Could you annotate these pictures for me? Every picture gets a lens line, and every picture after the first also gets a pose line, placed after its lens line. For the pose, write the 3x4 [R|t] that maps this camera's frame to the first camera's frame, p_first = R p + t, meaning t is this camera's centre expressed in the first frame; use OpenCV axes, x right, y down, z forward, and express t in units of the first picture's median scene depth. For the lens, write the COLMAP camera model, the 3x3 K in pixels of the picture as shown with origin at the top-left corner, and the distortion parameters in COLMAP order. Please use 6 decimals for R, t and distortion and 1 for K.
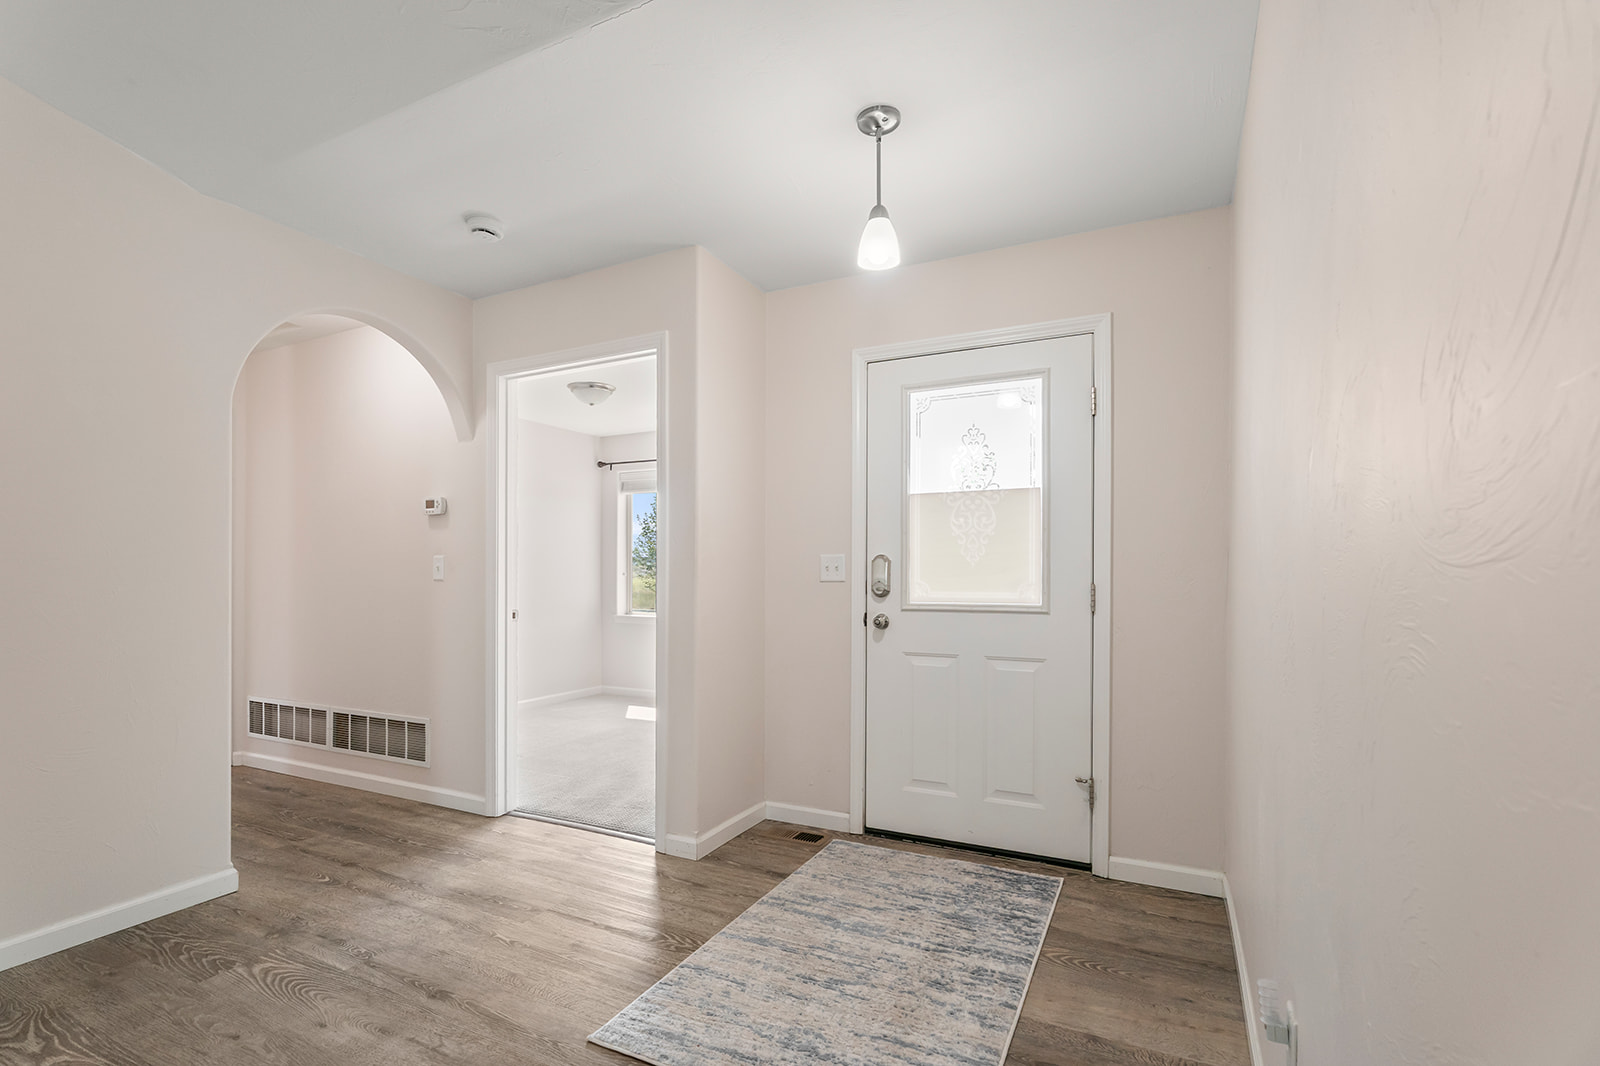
lens RADIAL K [[758.0, 0, 764.7], [0, 758.0, 580.3], [0, 0, 1]] dist [0.000664, 0.000137]
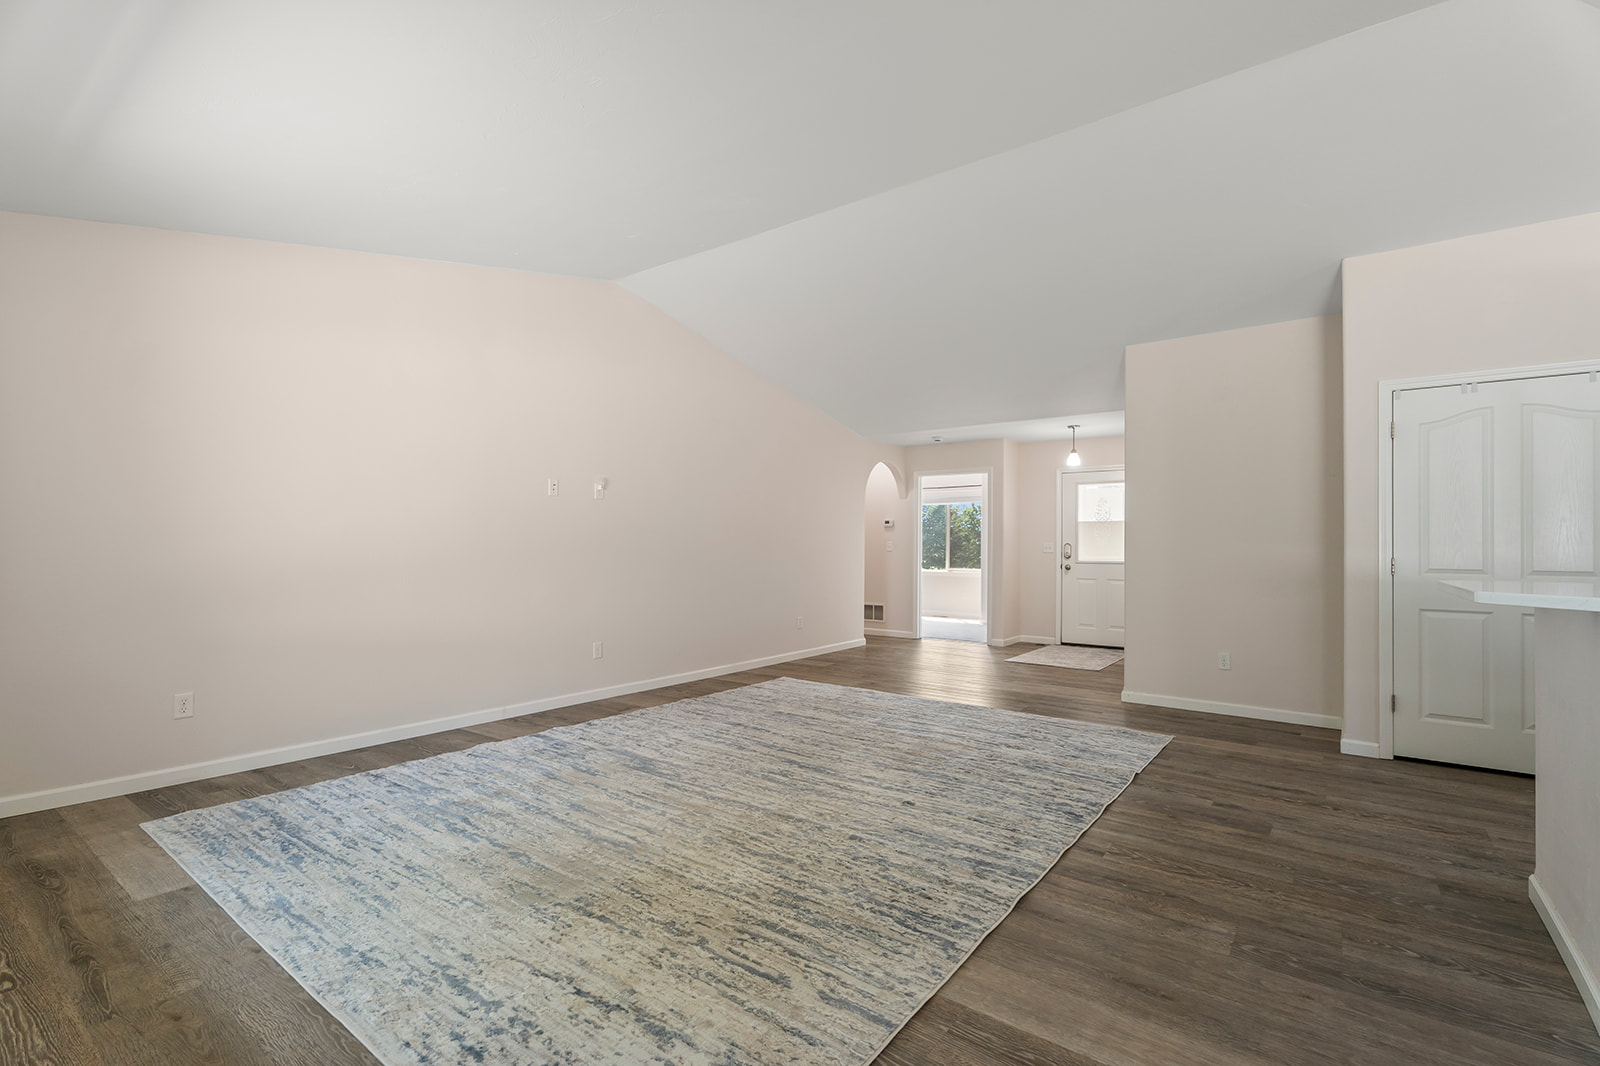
lens RADIAL K [[727.9, 0, 790.7], [0, 727.9, 539.3], [0, 0, 1]] dist [0.002119, -0.000603]
pose [[0.986641, 0.003584, -0.162869, -0.409858], [-0.006274, 0.999852, -0.016008, 0.001199], [0.162787, 0.016816, 0.986518, -1.781770]]
